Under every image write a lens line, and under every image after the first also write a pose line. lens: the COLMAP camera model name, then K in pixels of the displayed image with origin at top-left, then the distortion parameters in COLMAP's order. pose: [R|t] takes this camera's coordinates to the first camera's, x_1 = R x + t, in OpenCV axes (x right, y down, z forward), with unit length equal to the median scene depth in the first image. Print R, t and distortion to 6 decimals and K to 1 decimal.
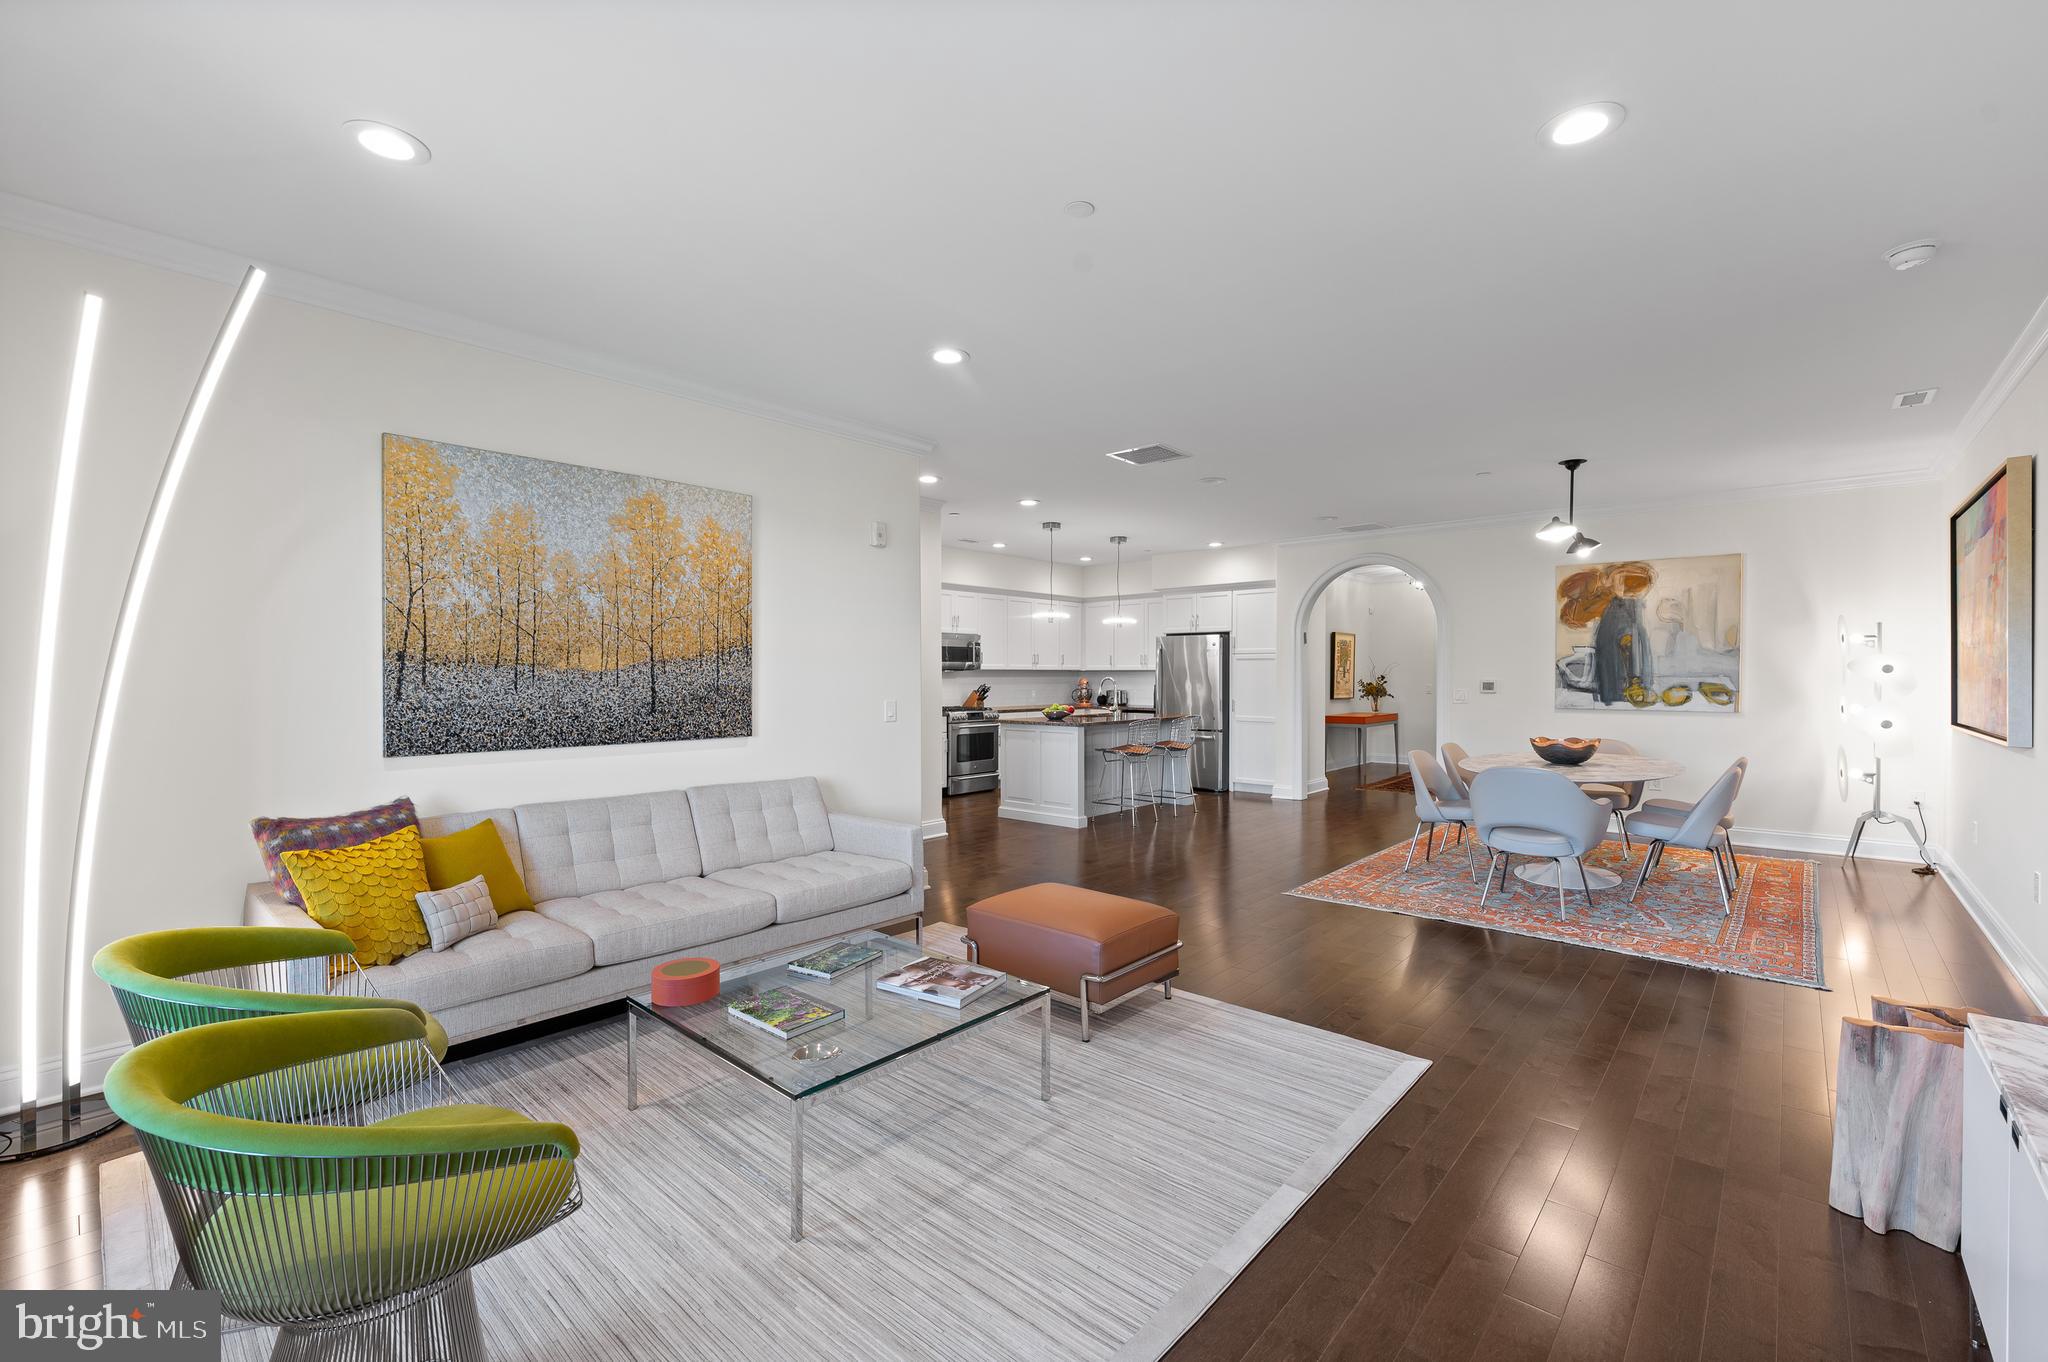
lens RADIAL K [[854.4, 0, 1024.0], [0, 854.4, 681.0], [0, 0, 1]] dist [0.000706, 0.000052]
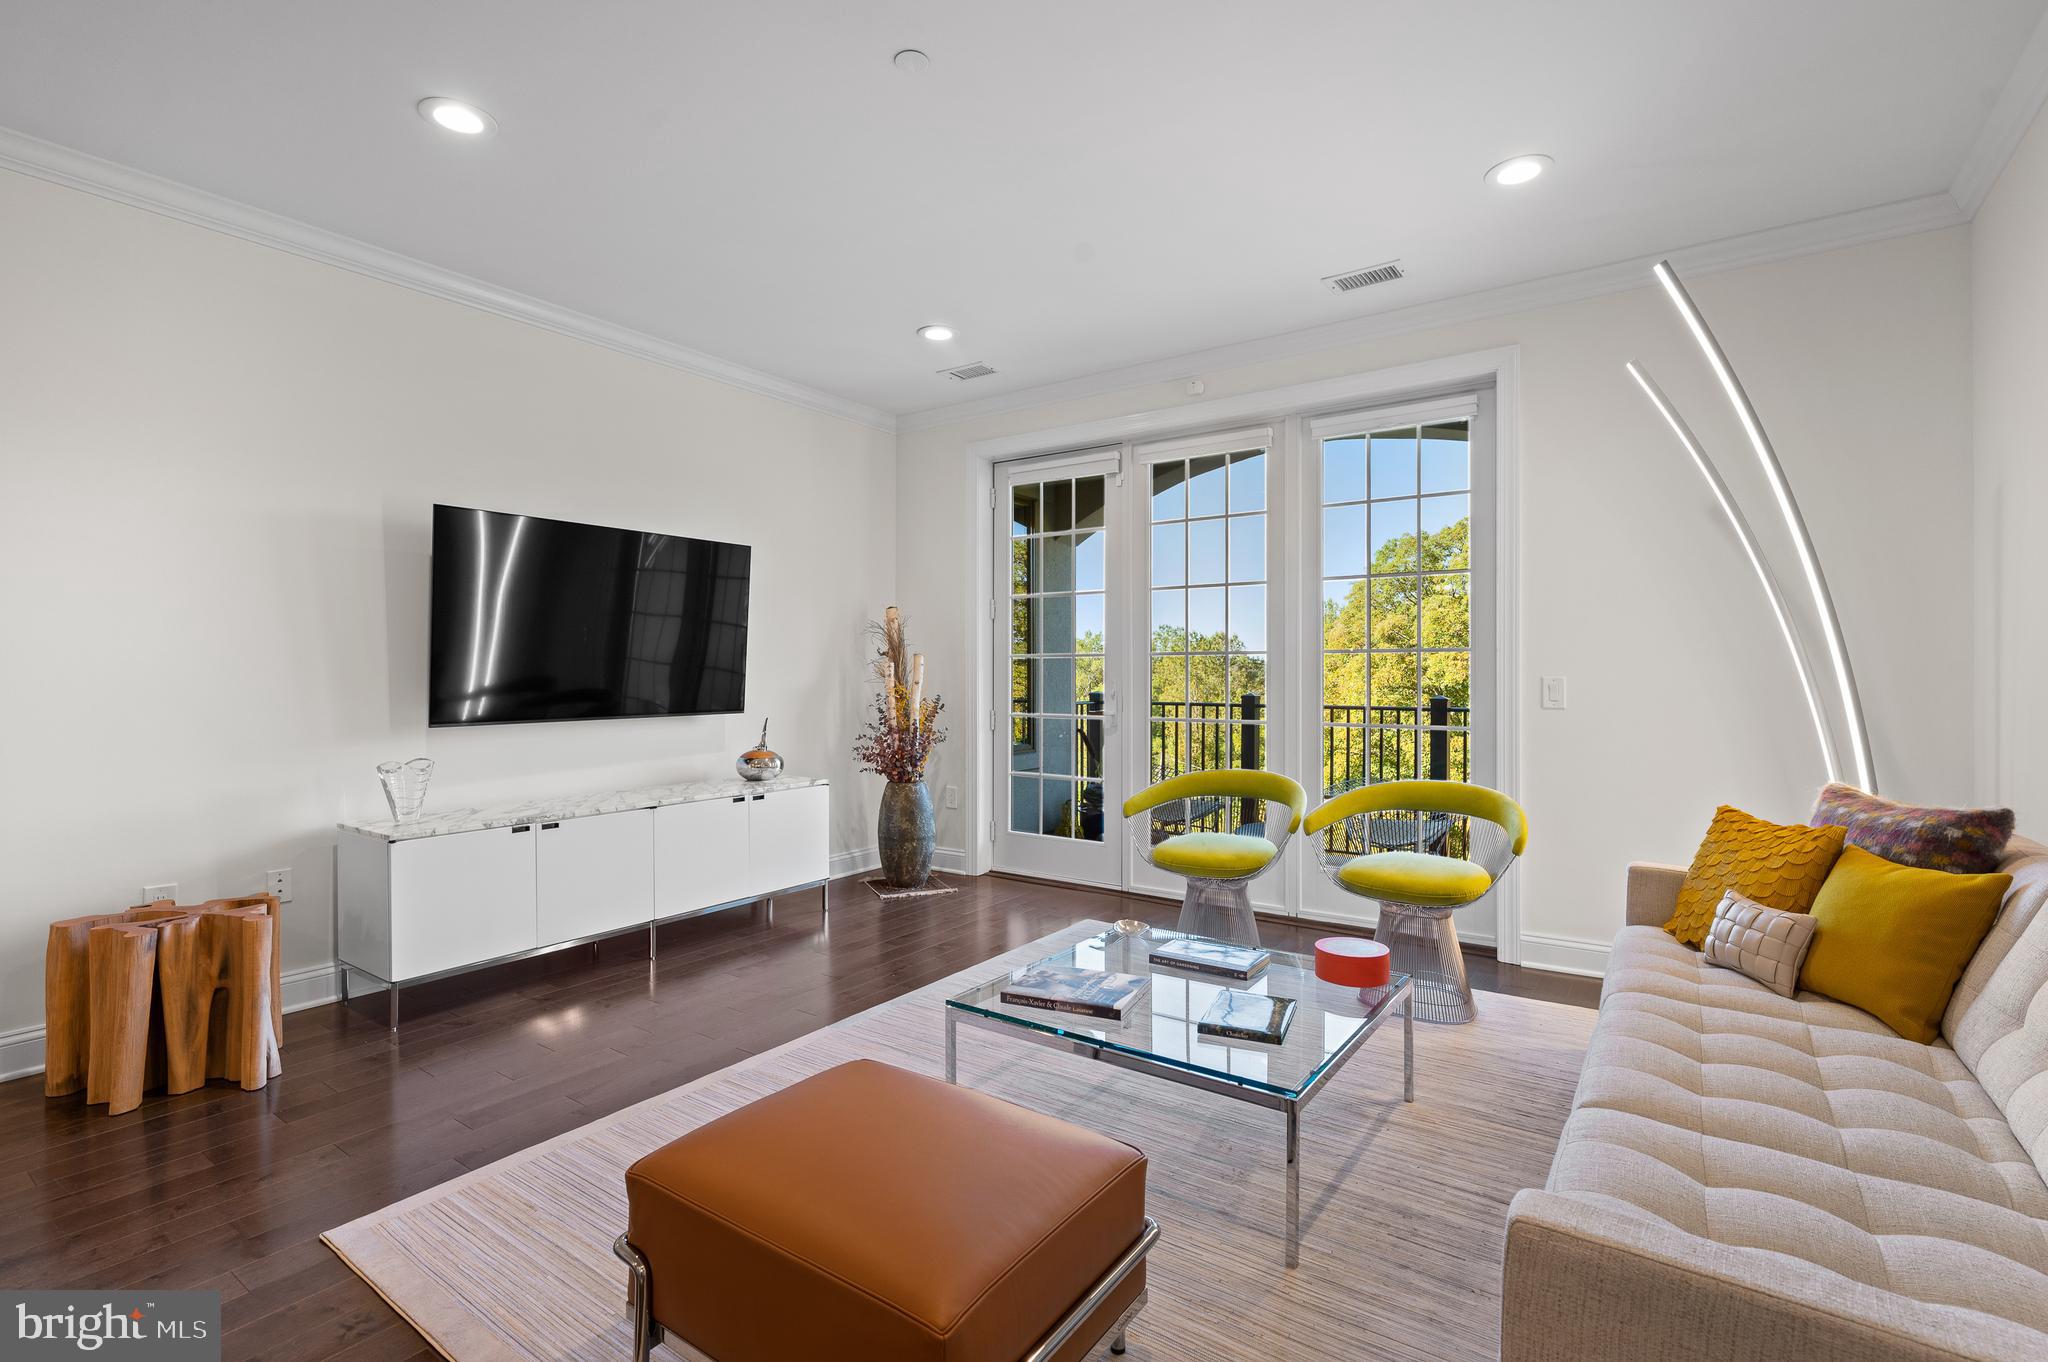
lens RADIAL K [[931.9, 0, 1019.8], [0, 931.9, 663.9], [0, 0, 1]] dist [0.003738, 0.000130]
pose [[-0.994253, -0.004135, -0.106979, 0.037602], [-0.003412, 0.999970, -0.006939, 0.031111], [0.107005, -0.006534, -0.994237, 1.277438]]
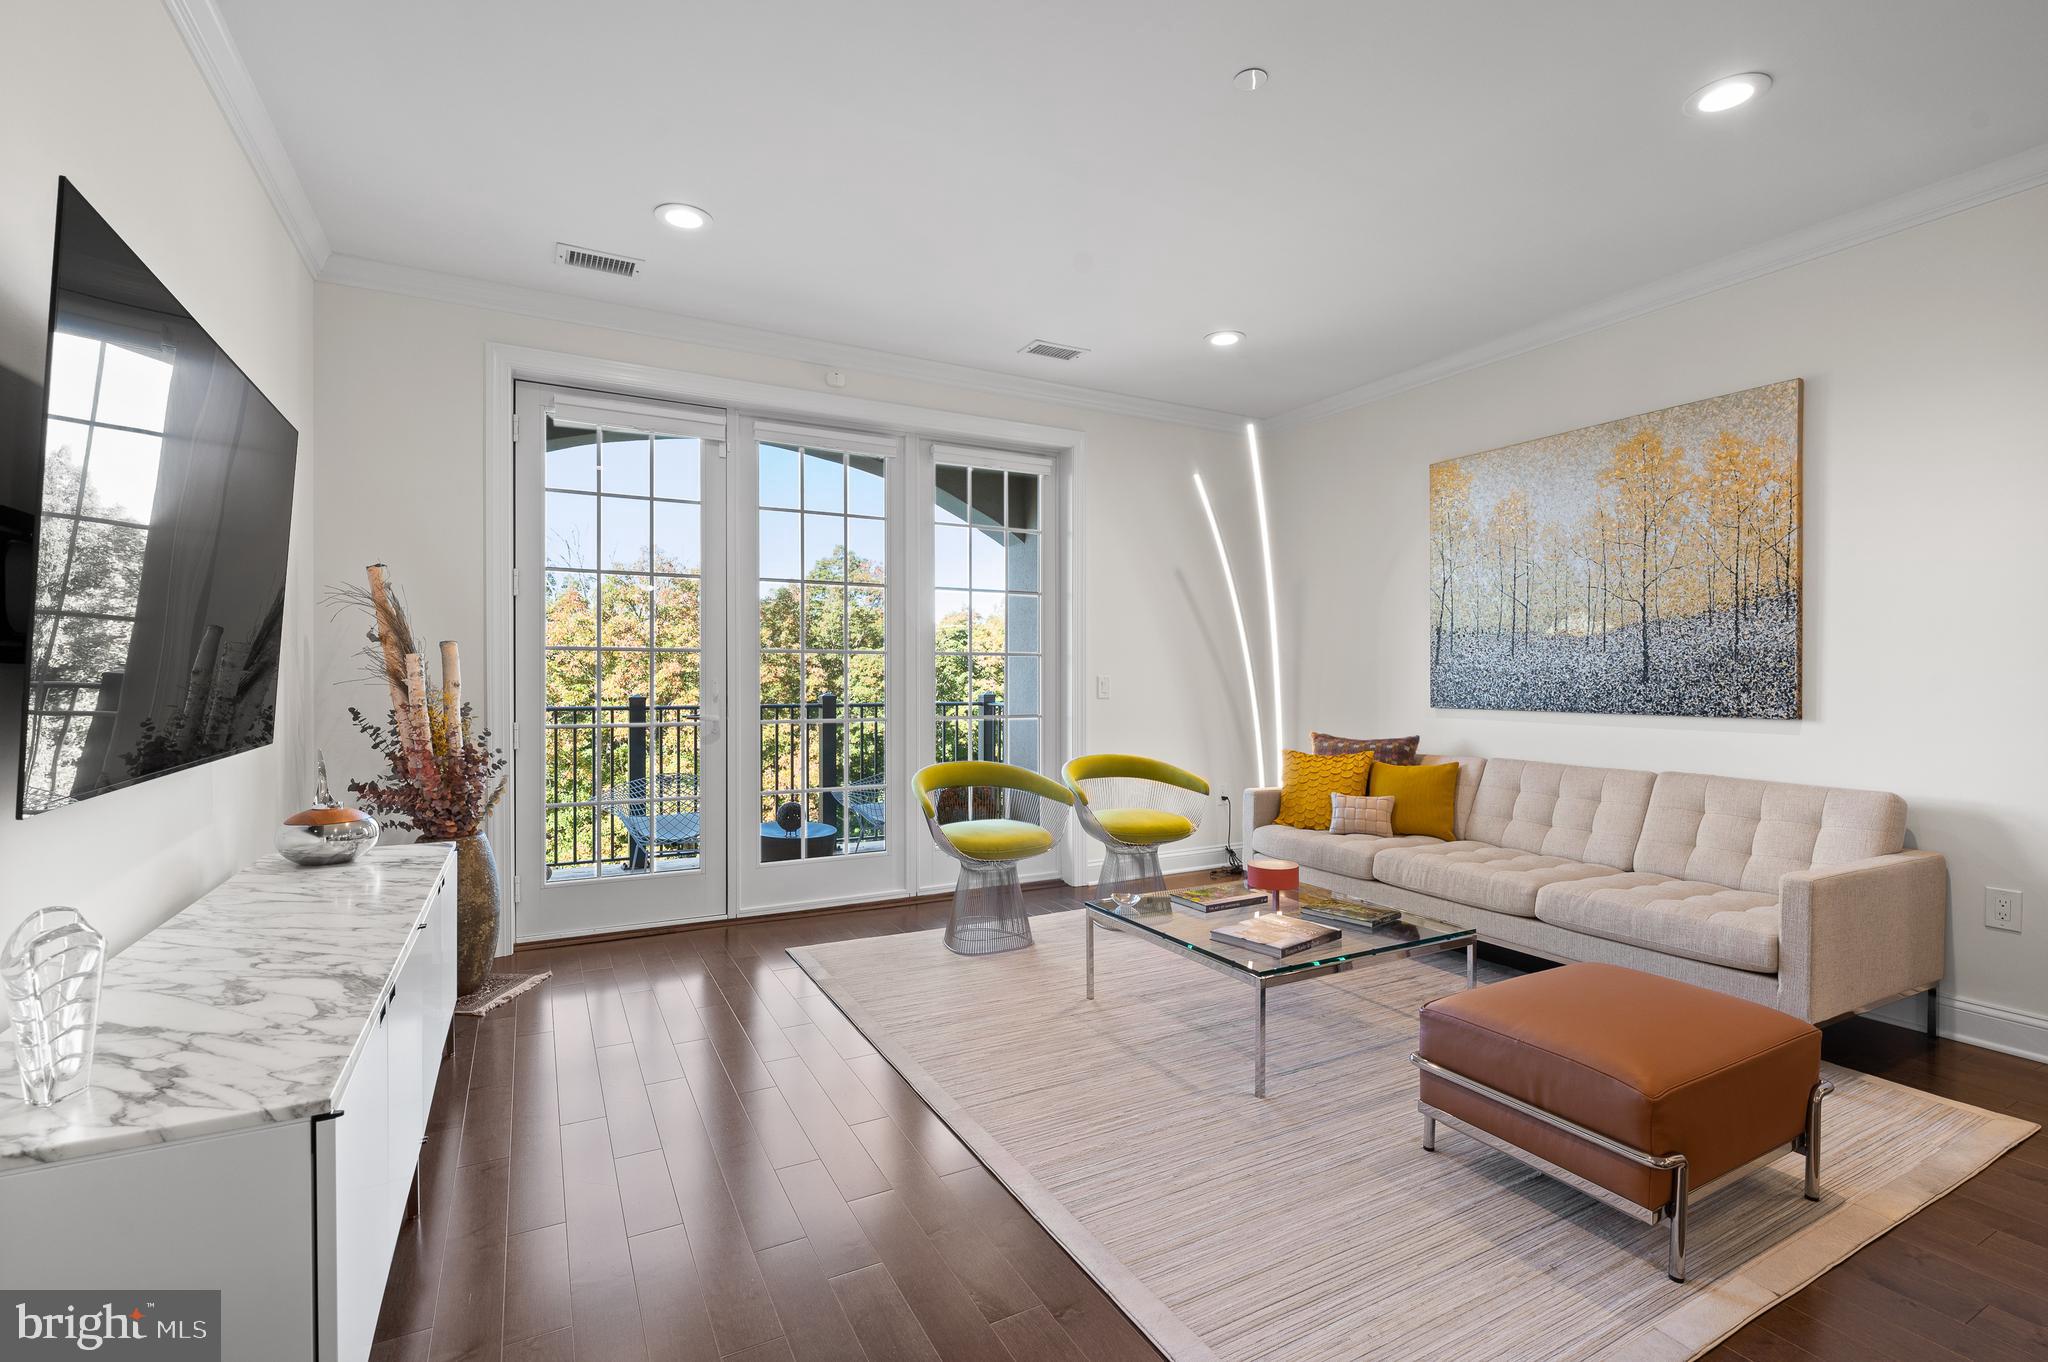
lens RADIAL K [[910.7, 0, 1024.0], [0, 910.7, 681.0], [0, 0, 1]] dist [-0.017012, 0.000028]
pose [[-0.340144, 0.004913, -0.940360, 0.665348], [-0.005298, 0.999960, 0.007140, 0.034261], [0.940358, 0.007410, -0.340105, 0.730013]]
